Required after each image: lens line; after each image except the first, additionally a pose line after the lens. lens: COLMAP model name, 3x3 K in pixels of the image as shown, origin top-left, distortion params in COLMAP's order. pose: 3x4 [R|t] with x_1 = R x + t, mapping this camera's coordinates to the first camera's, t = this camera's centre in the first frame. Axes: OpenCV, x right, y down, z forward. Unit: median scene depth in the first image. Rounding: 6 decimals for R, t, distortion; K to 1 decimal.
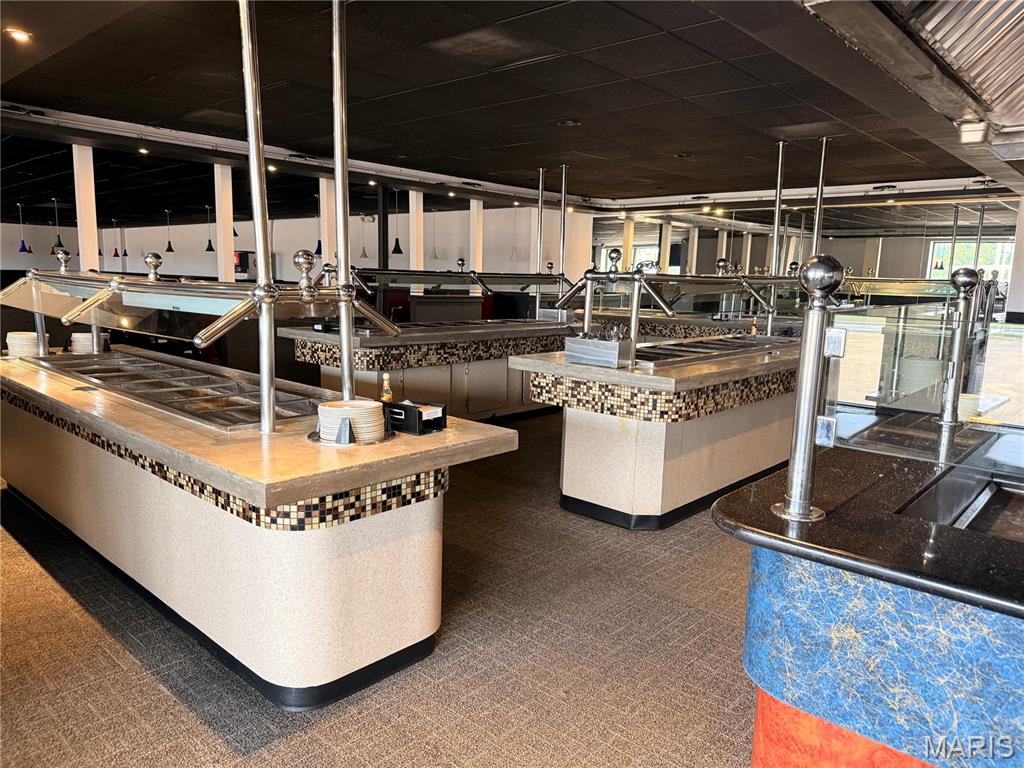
lens RADIAL K [[713.0, 0, 503.7], [0, 713.0, 385.7], [0, 0, 1]] dist [0.031860, -0.004046]
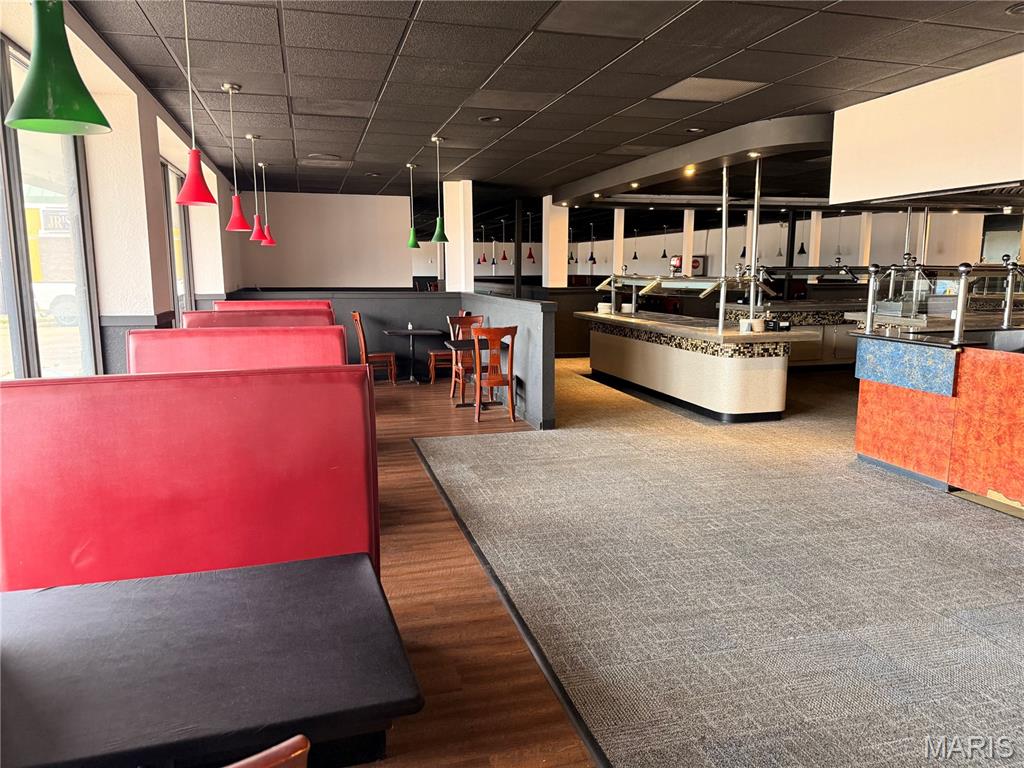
lens RADIAL K [[713.0, 0, 503.7], [0, 713.0, 385.7], [0, 0, 1]] dist [0.031860, -0.004046]
pose [[0.843508, 0.057696, -0.534009, 0.275257], [-0.055057, 0.998265, 0.020890, 0.163168], [0.534288, 0.011780, 0.845221, -1.085799]]
